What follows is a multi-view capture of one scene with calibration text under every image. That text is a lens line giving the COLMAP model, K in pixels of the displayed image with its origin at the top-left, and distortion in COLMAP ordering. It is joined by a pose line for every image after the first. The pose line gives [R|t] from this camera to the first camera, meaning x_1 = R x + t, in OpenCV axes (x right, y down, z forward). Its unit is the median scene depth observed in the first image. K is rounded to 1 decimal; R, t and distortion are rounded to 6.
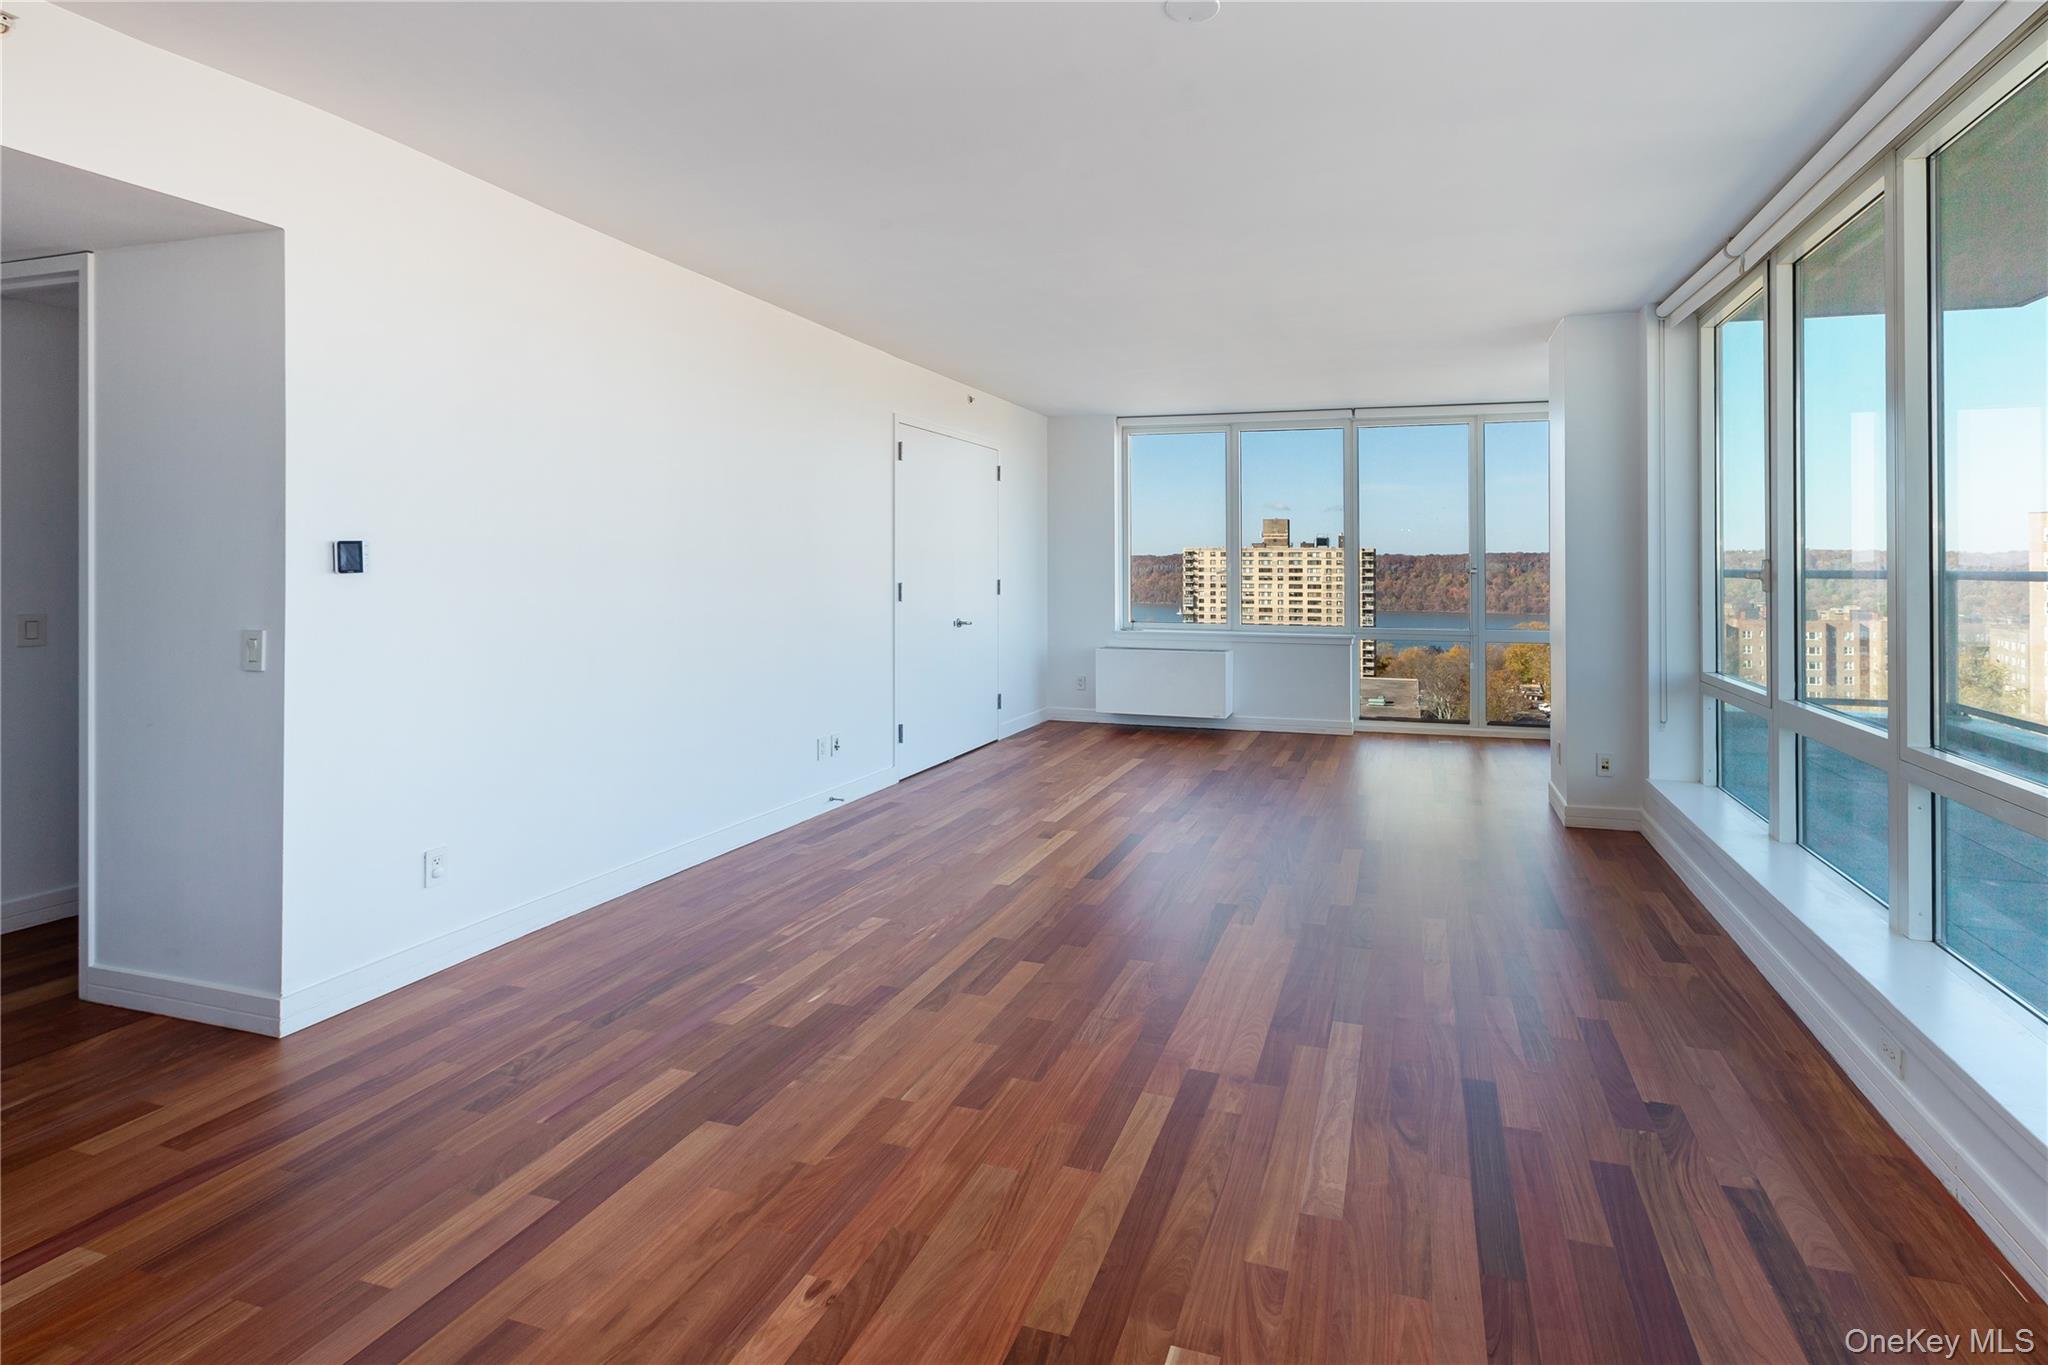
lens RADIAL K [[917.6, 0, 1184.3], [0, 917.6, 567.3], [0, 0, 1]] dist [0.002989, 0.000574]
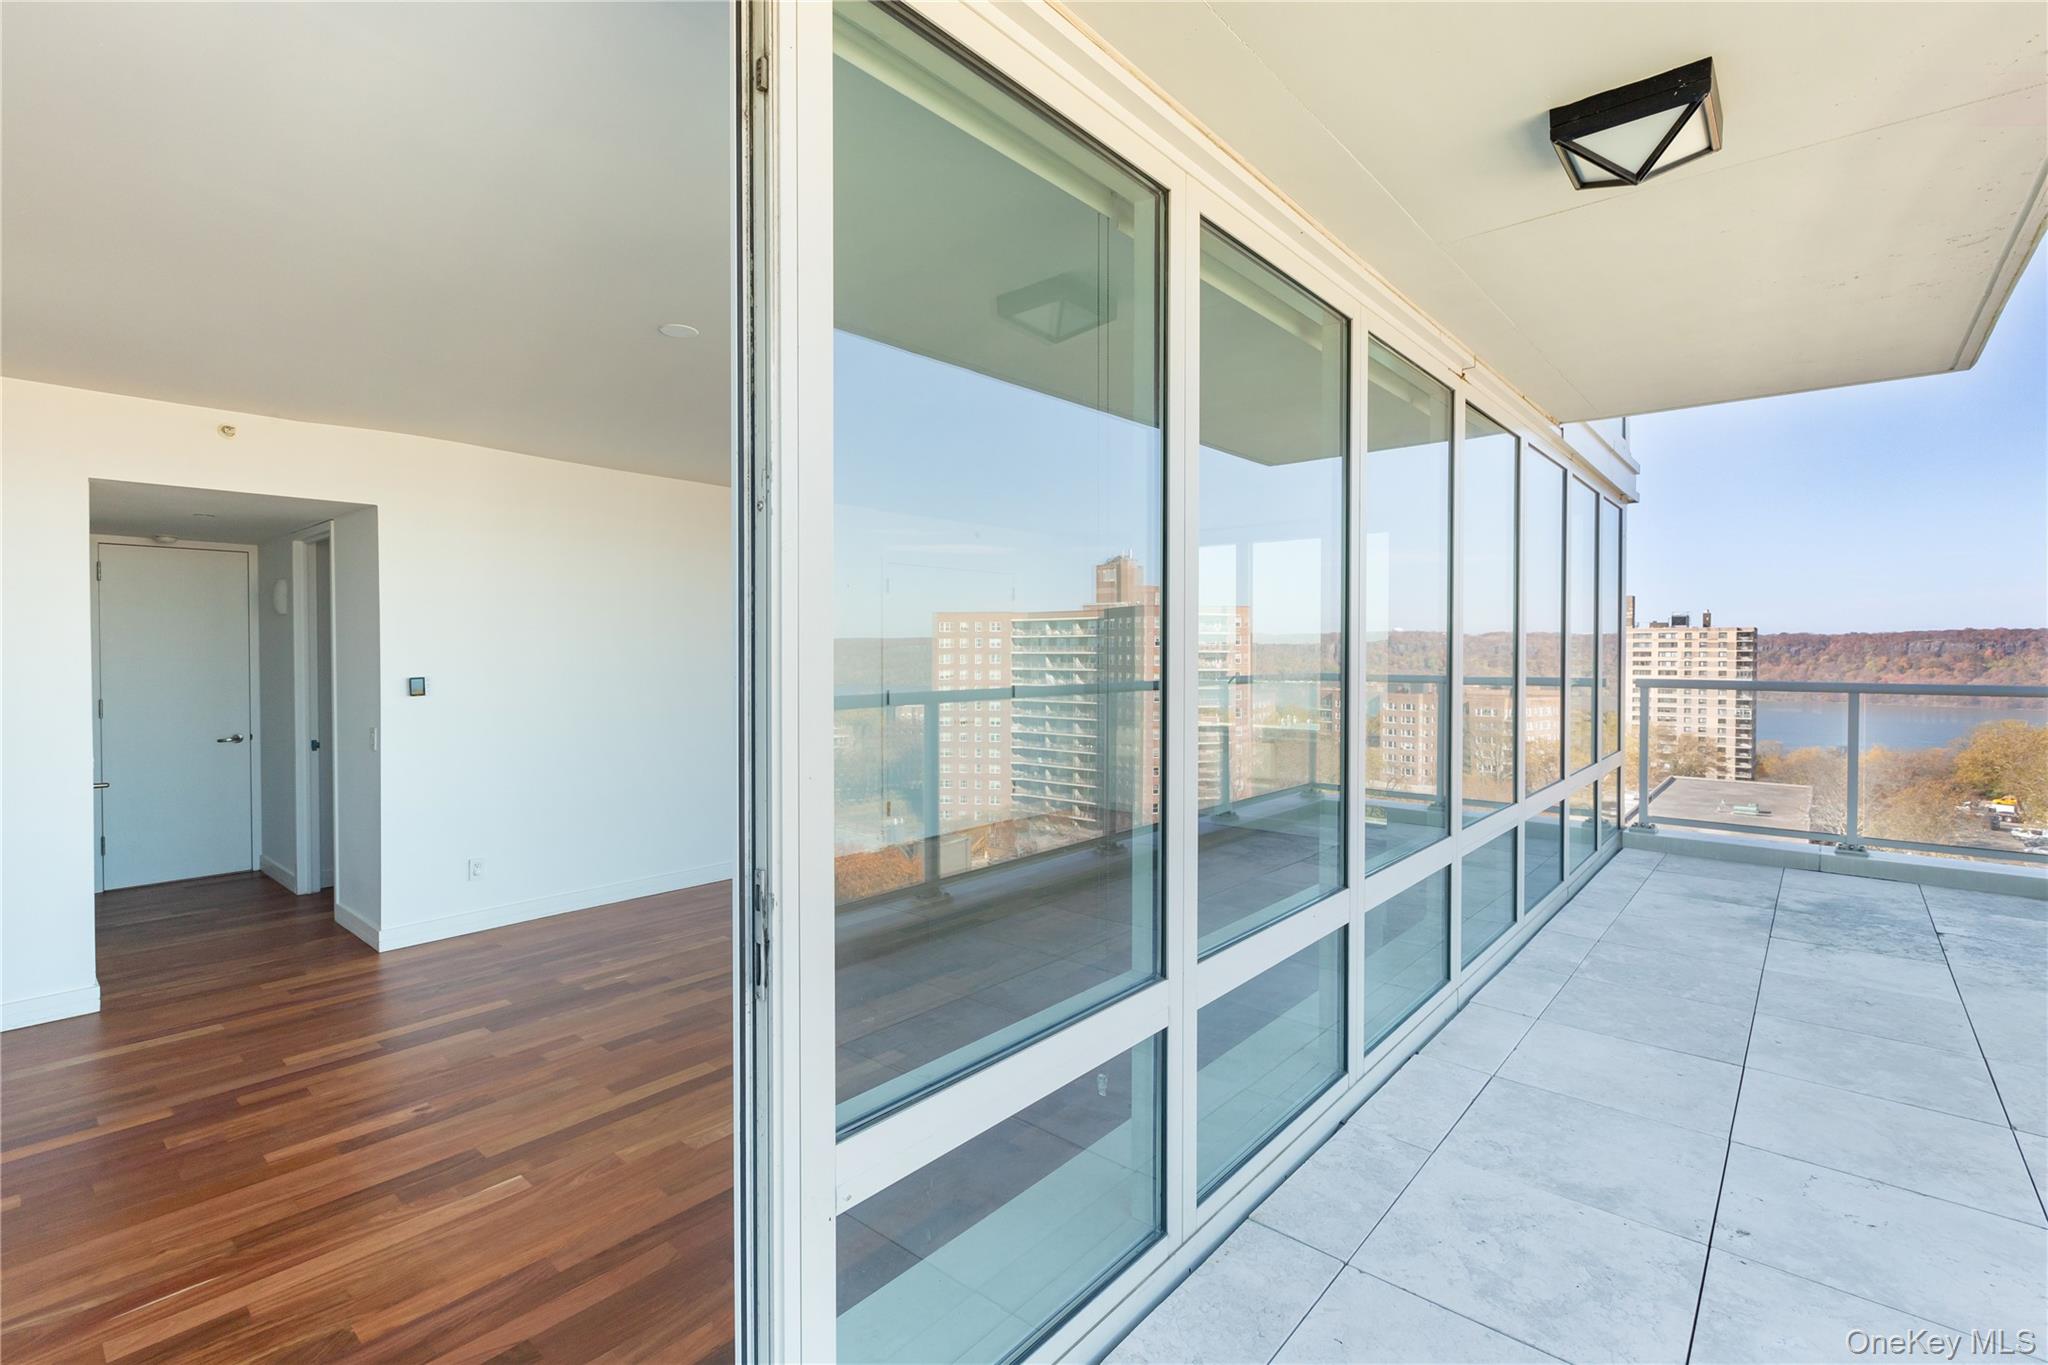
lens RADIAL K [[917.6, 0, 1109.6], [0, 917.6, 665.2], [0, 0, 1]] dist [0.002989, 0.000574]
pose [[0.915544, 0.001901, -0.402212, 0.931751], [0.004171, 0.999890, 0.014220, -0.066445], [0.402195, -0.014697, 0.915436, -0.062087]]
